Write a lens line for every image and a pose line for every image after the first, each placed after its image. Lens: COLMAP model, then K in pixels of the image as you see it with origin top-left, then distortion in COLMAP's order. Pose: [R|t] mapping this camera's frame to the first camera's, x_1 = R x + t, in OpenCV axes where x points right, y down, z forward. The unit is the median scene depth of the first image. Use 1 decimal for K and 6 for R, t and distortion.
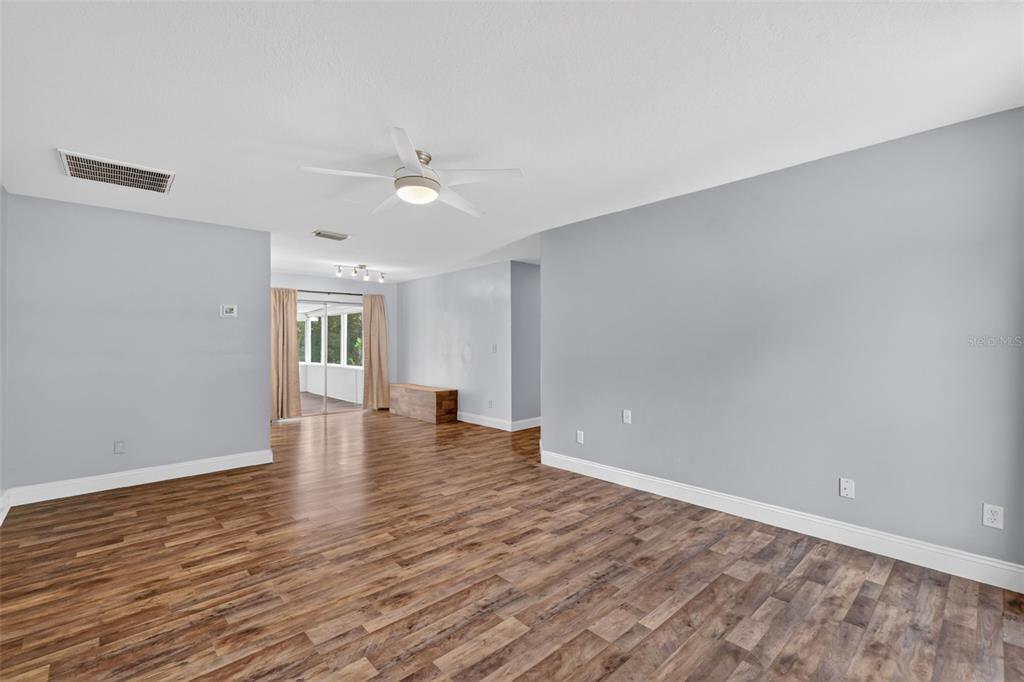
lens RADIAL K [[446.3, 0, 498.6], [0, 446.3, 328.1], [0, 0, 1]] dist [0.002659, 0.000138]
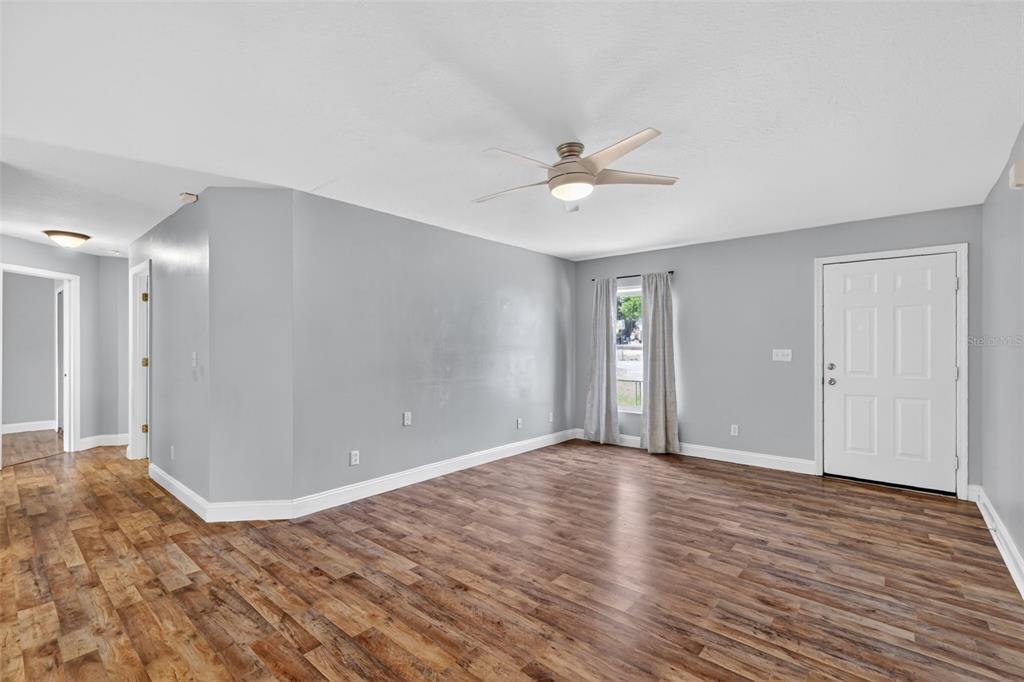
lens RADIAL K [[456.5, 0, 518.2], [0, 456.5, 349.3], [0, 0, 1]] dist [0.003687, 0.000356]
pose [[-0.139674, -0.004942, 0.990185, -1.167380], [-0.033045, 0.999454, 0.000327, 0.038316], [-0.989646, -0.032675, -0.139761, 1.303465]]
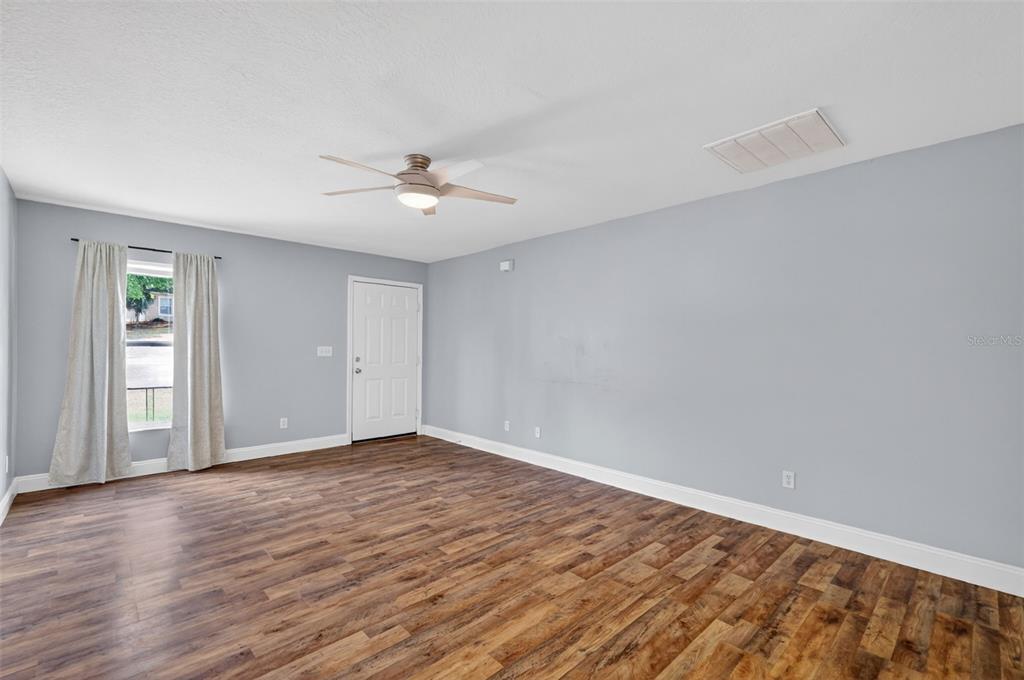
lens RADIAL K [[456.5, 0, 518.2], [0, 456.5, 348.3], [0, 0, 1]] dist [0.003687, 0.000356]
pose [[-0.998924, -0.006971, -0.045860, -0.379405], [-0.005632, 0.999556, -0.029265, 0.069380], [0.046044, -0.028975, -0.998519, 2.137280]]
